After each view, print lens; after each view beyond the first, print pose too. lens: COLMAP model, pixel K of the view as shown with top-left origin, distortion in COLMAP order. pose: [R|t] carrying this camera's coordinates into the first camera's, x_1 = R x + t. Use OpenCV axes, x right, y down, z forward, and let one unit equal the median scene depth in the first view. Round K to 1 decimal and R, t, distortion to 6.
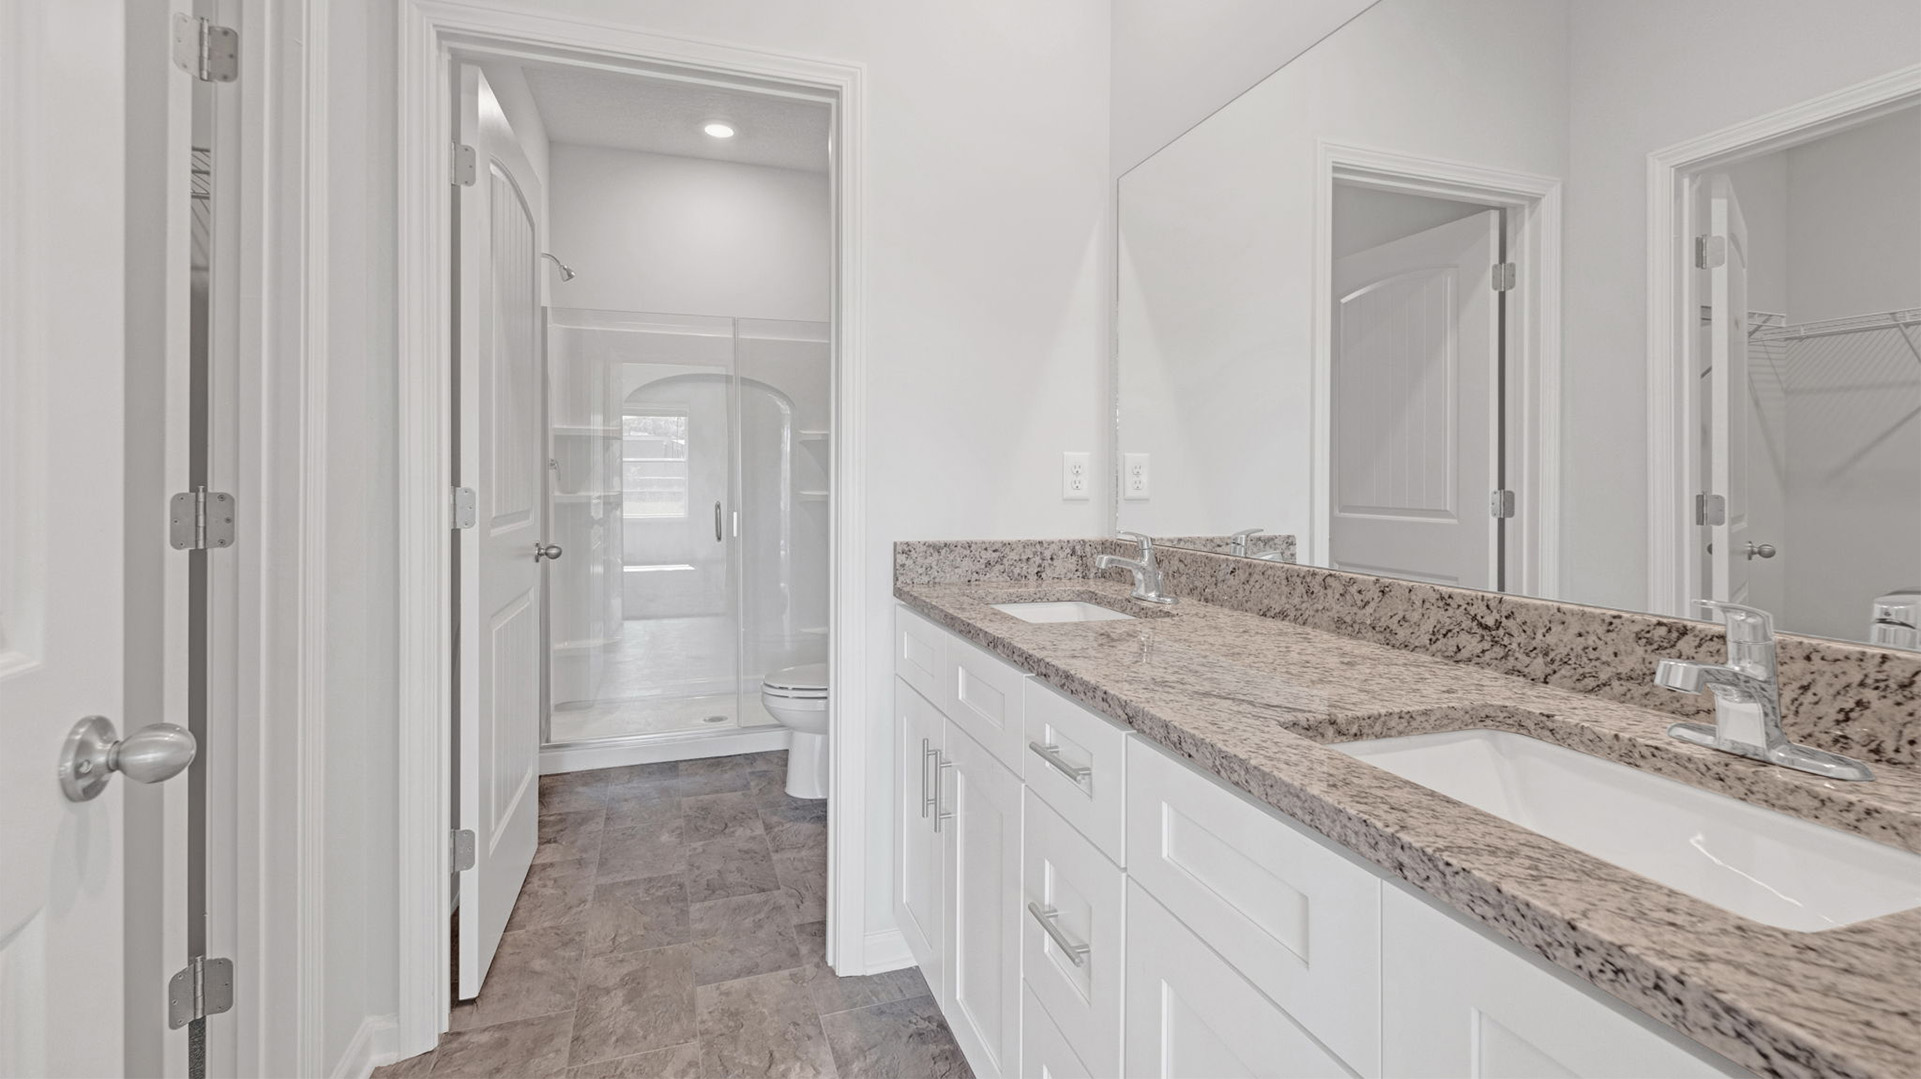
lens RADIAL K [[856.0, 0, 963.5], [0, 856.0, 476.7], [0, 0, 1]] dist [0.008391, -0.004022]
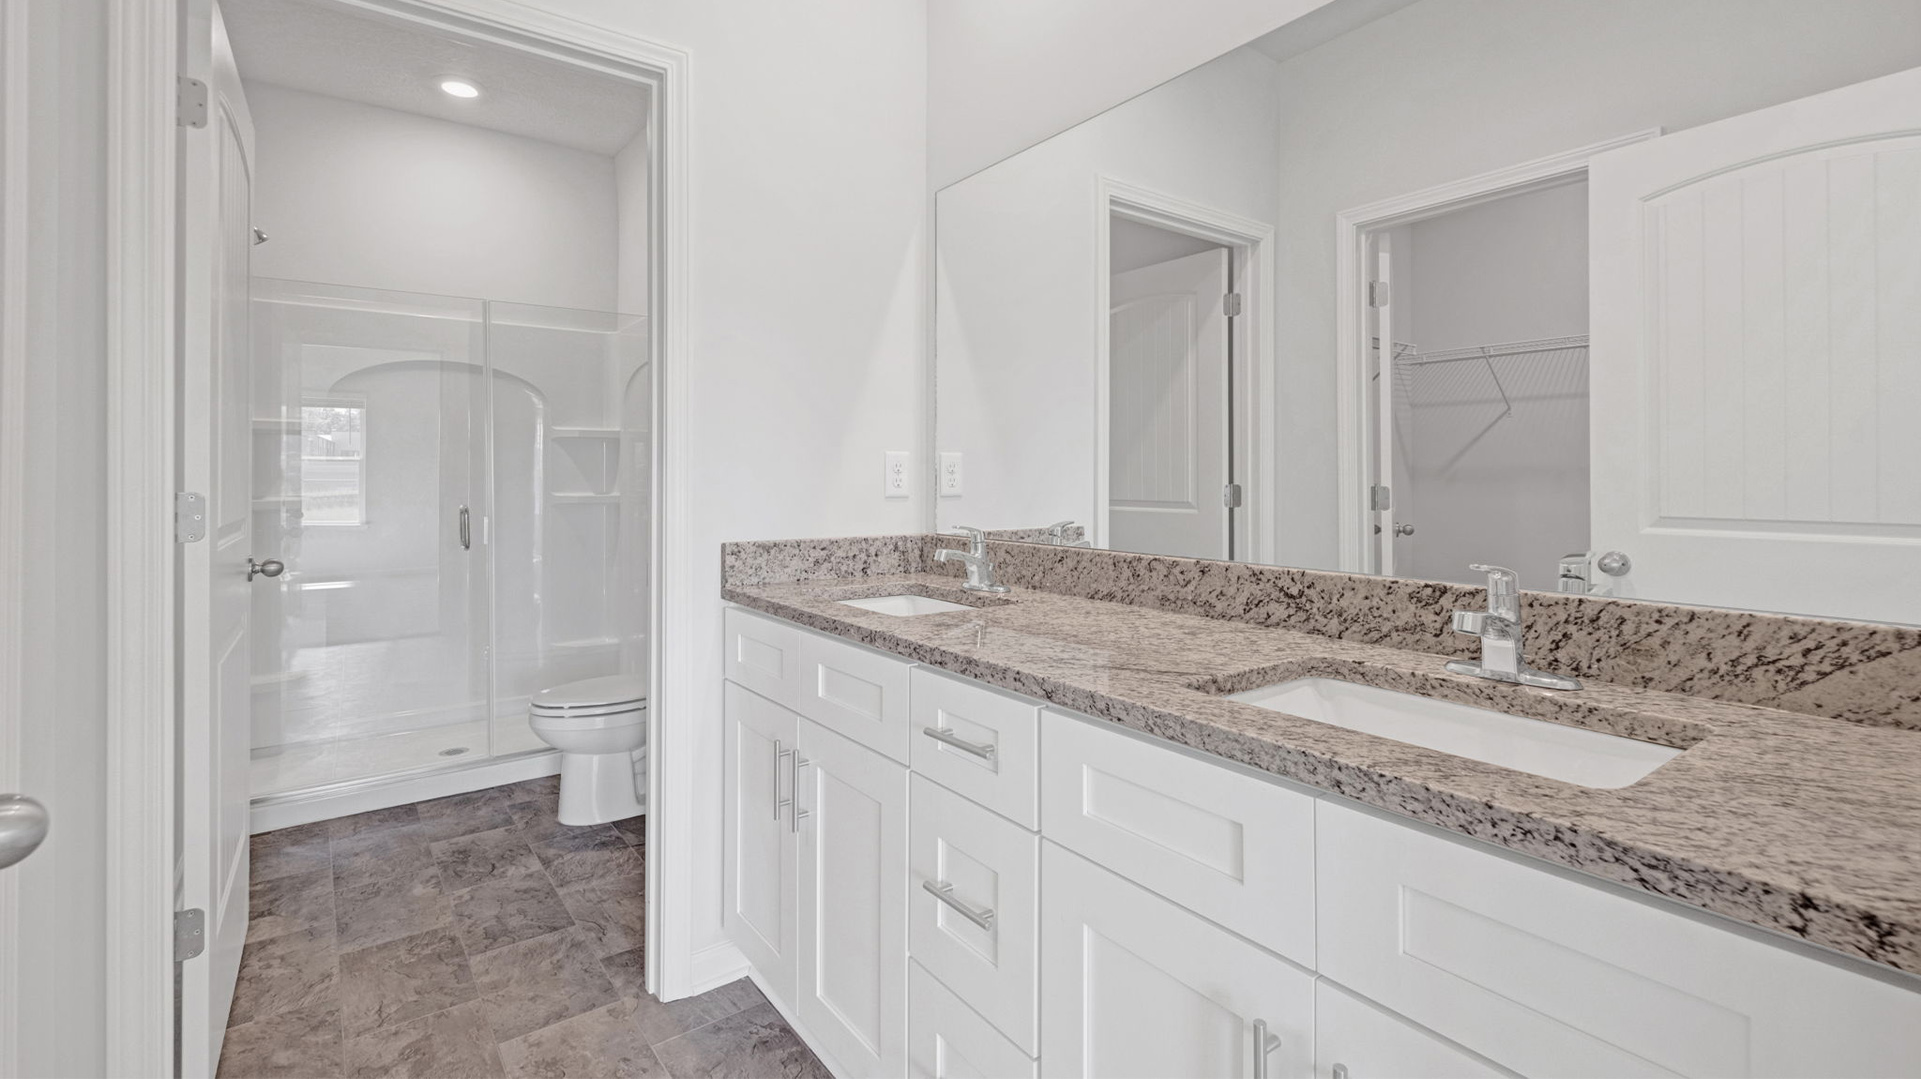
lens RADIAL K [[850.5, 0, 965.0], [0, 850.5, 468.6], [0, 0, 1]] dist [0.012312, -0.006892]
pose [[0.952056, -0.003022, 0.305909, -0.209766], [0.005354, 0.999963, -0.006785, -0.000911], [-0.305877, 0.008097, 0.952037, -0.013007]]
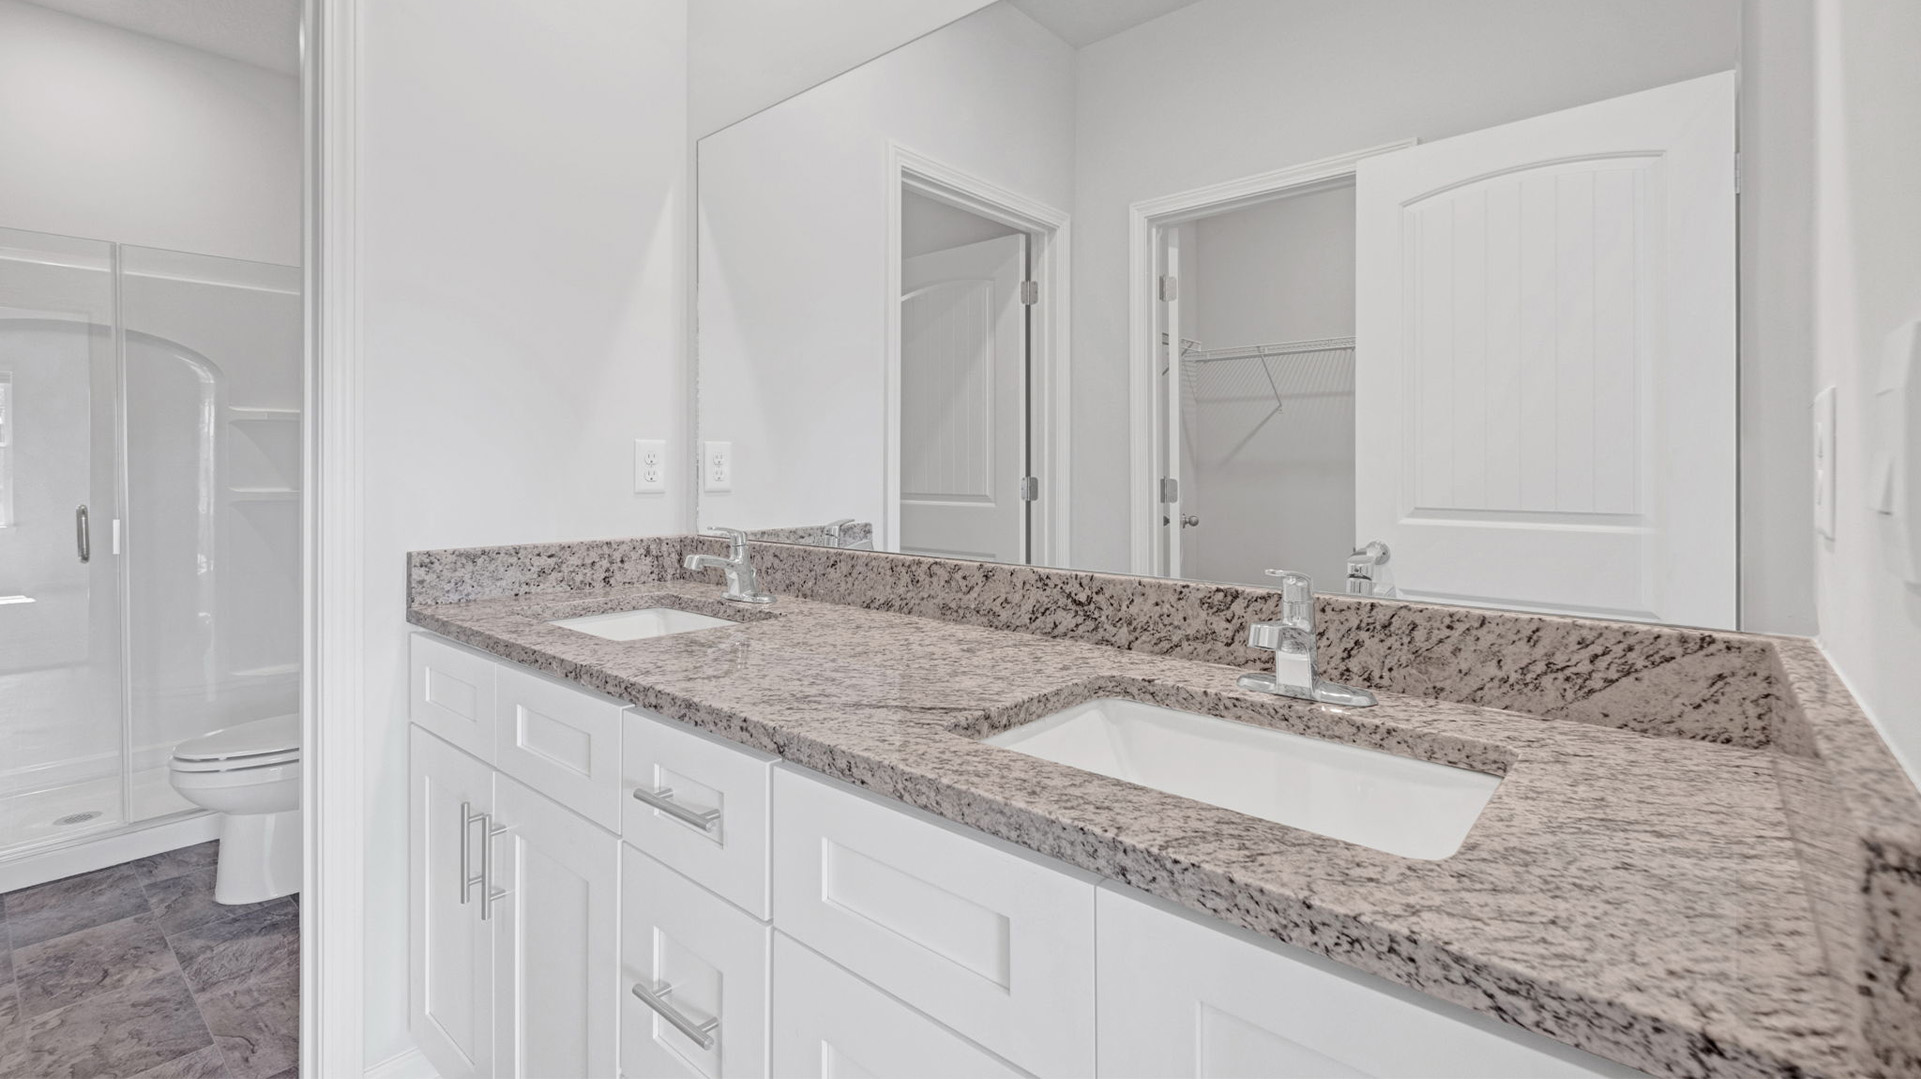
lens RADIAL K [[850.5, 0, 965.0], [0, 850.5, 468.6], [0, 0, 1]] dist [0.012312, -0.006892]
pose [[0.862448, -0.004961, 0.506121, -0.067281], [0.003805, 0.999987, 0.003317, -0.000625], [-0.506131, -0.000935, 0.862456, 0.143058]]
